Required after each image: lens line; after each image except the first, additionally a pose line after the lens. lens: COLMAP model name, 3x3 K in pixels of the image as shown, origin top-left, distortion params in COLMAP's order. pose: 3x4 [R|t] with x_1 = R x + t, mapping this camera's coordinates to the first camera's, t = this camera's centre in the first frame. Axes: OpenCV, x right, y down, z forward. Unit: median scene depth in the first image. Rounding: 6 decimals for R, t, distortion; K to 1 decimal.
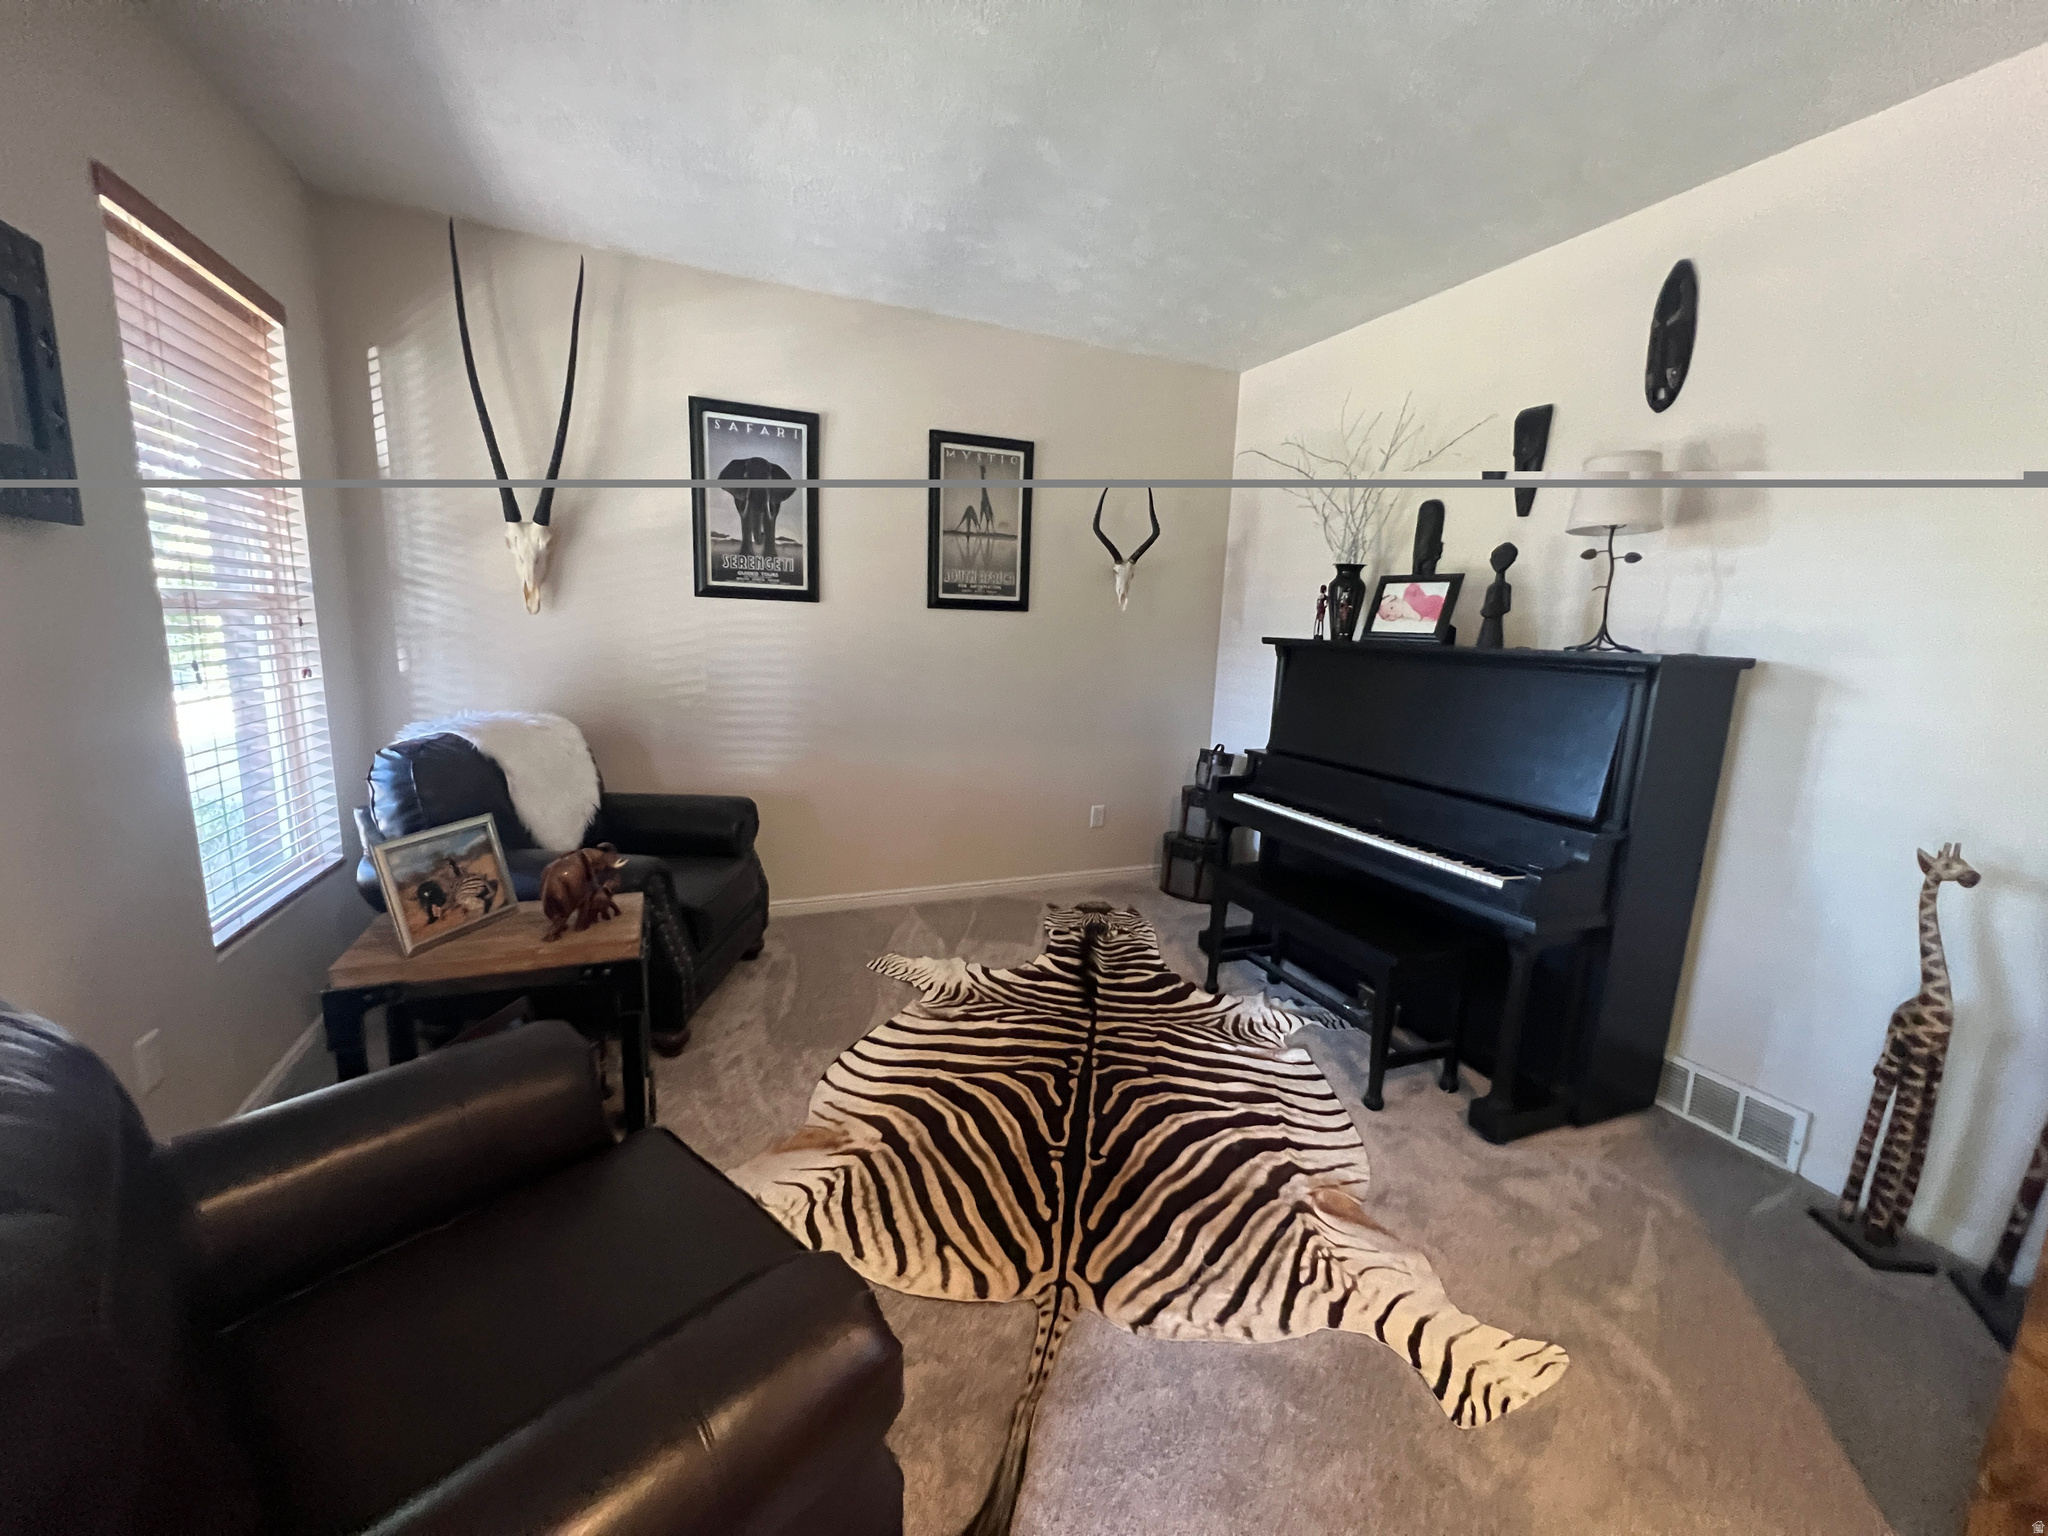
lens RADIAL K [[813.1, 0, 1024.0], [0, 813.1, 768.0], [0, 0, 1]] dist [0.001553, -0.000016]
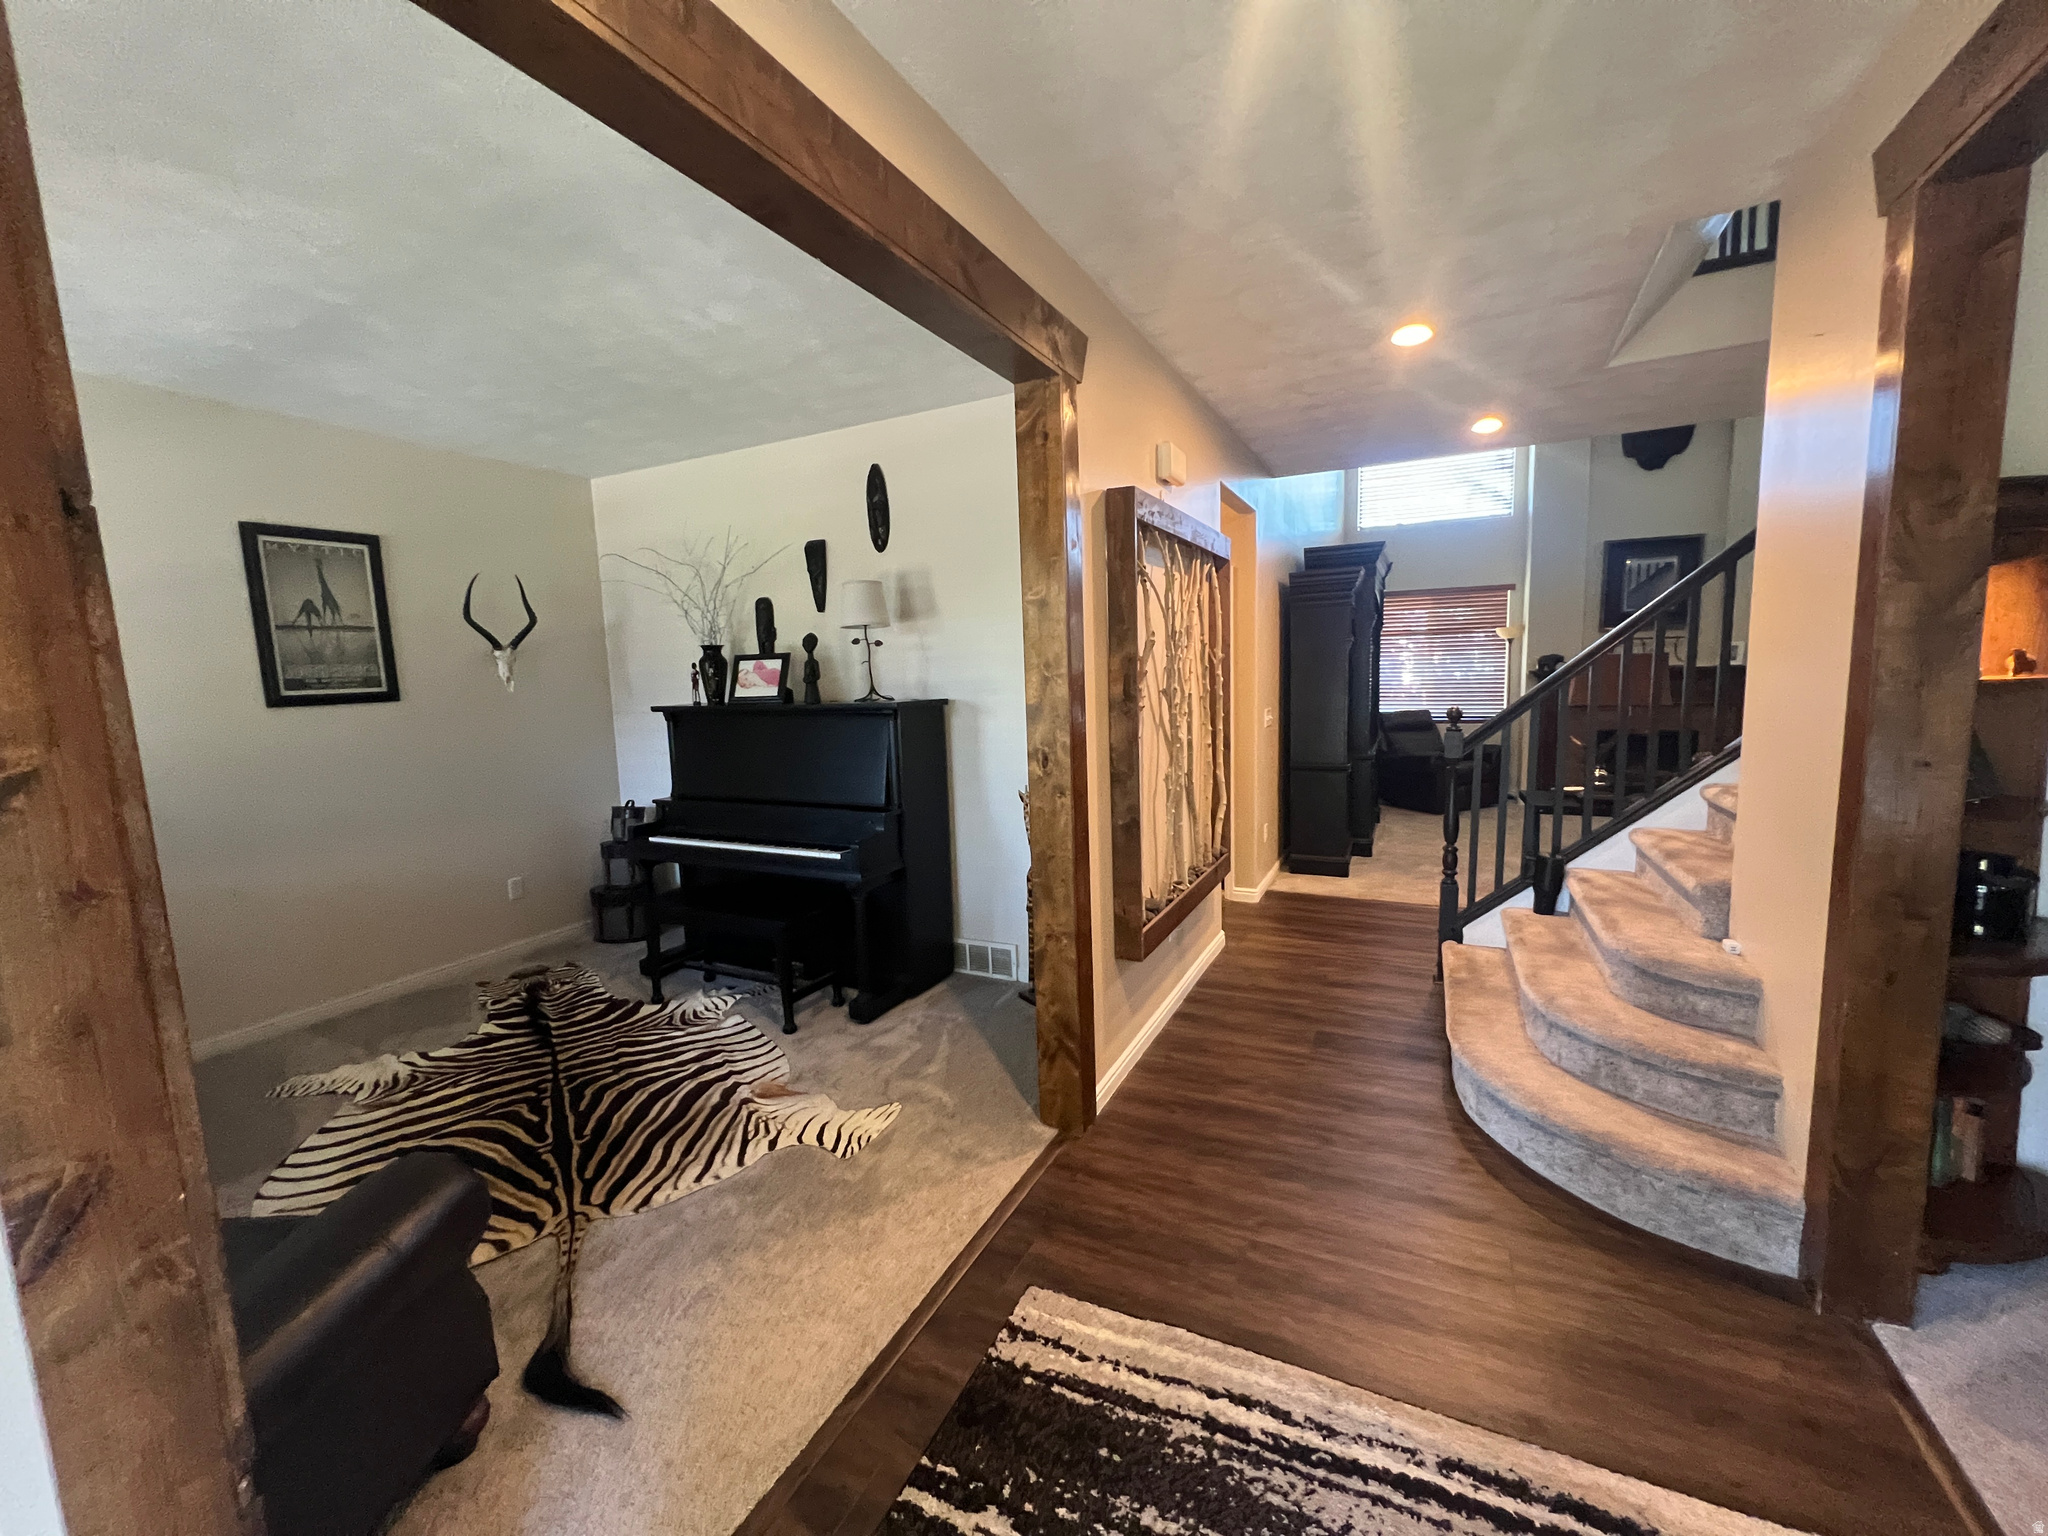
lens RADIAL K [[813.1, 0, 1024.0], [0, 813.1, 768.0], [0, 0, 1]] dist [0.001553, -0.000016]
pose [[0.760902, -0.141190, 0.633319, -0.083575], [0.175814, 0.984389, 0.008225, 0.022105], [-0.624594, 0.105088, 0.773847, -0.359398]]
